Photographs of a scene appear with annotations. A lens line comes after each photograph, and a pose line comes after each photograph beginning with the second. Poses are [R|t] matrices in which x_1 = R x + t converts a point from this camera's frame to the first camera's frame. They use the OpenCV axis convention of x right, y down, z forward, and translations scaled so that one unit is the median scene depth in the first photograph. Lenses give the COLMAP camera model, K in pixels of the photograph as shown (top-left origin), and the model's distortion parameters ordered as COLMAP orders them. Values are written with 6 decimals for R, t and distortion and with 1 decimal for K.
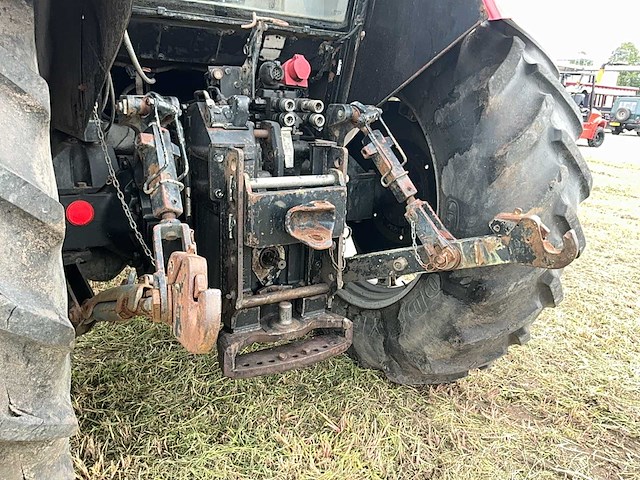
lens RADIAL K [[531.2, 0, 317.6], [0, 531.2, 238.7], [0, 0, 1]] dist [0.132220, -0.267279]
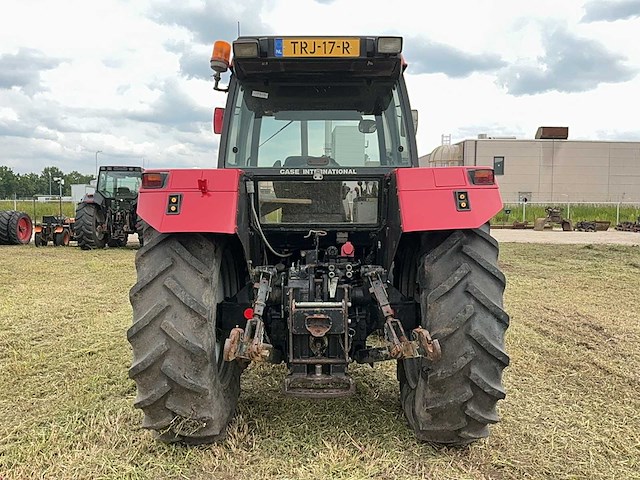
lens RADIAL K [[531.2, 0, 317.6], [0, 531.2, 238.7], [0, 0, 1]] dist [0.132220, -0.267279]
pose [[0.829468, -0.012216, -0.558420, 1.019996], [-0.103781, 0.978981, -0.175572, 0.008784], [0.548827, 0.203585, 0.810766, -0.707356]]
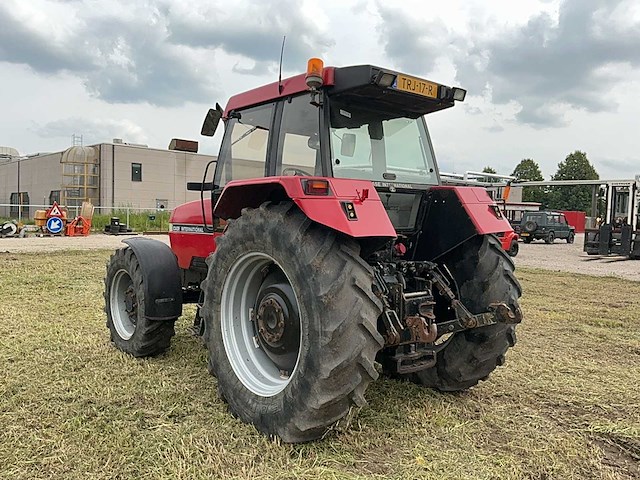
lens RADIAL K [[531.2, 0, 317.6], [0, 531.2, 238.7], [0, 0, 1]] dist [0.132220, -0.267279]
pose [[0.991299, -0.034547, 0.127013, -0.751630], [0.060054, 0.977364, -0.202861, 0.114496], [-0.117130, 0.208724, 0.970935, -1.384665]]
